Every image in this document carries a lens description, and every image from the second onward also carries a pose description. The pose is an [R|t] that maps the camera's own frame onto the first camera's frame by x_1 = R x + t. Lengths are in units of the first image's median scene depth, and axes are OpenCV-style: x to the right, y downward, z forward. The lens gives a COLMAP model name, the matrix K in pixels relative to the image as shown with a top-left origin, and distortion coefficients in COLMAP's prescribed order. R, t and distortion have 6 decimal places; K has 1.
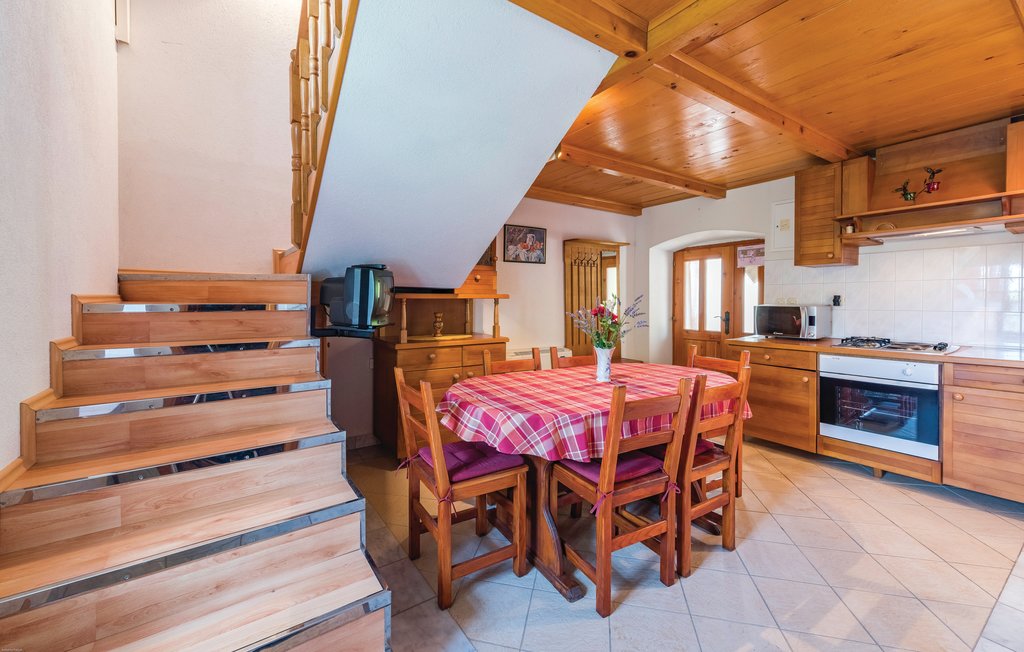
lens RADIAL K [[399.0, 0, 512.2], [0, 399.0, 312.2], [0, 0, 1]] dist [0.008635, -0.000248]
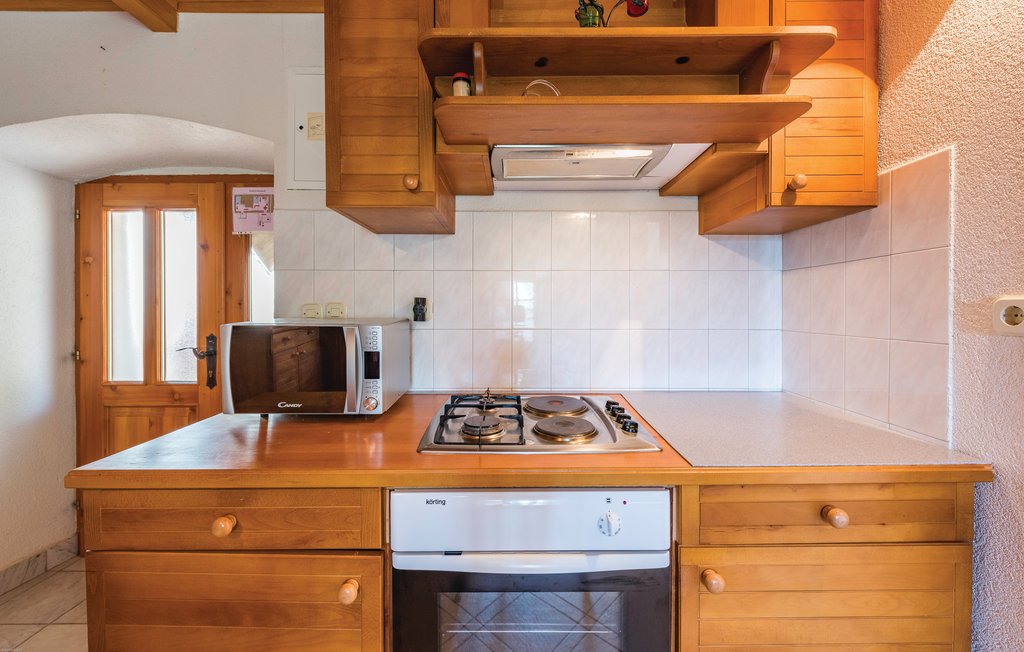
lens RADIAL K [[399.0, 0, 512.2], [0, 399.0, 312.2], [0, 0, 1]] dist [0.008635, -0.000248]
pose [[0.579798, 0.005075, 0.814744, 0.500612], [0.020335, 0.999579, -0.020698, -0.014196], [-0.814506, 0.028569, 0.579451, 0.652885]]
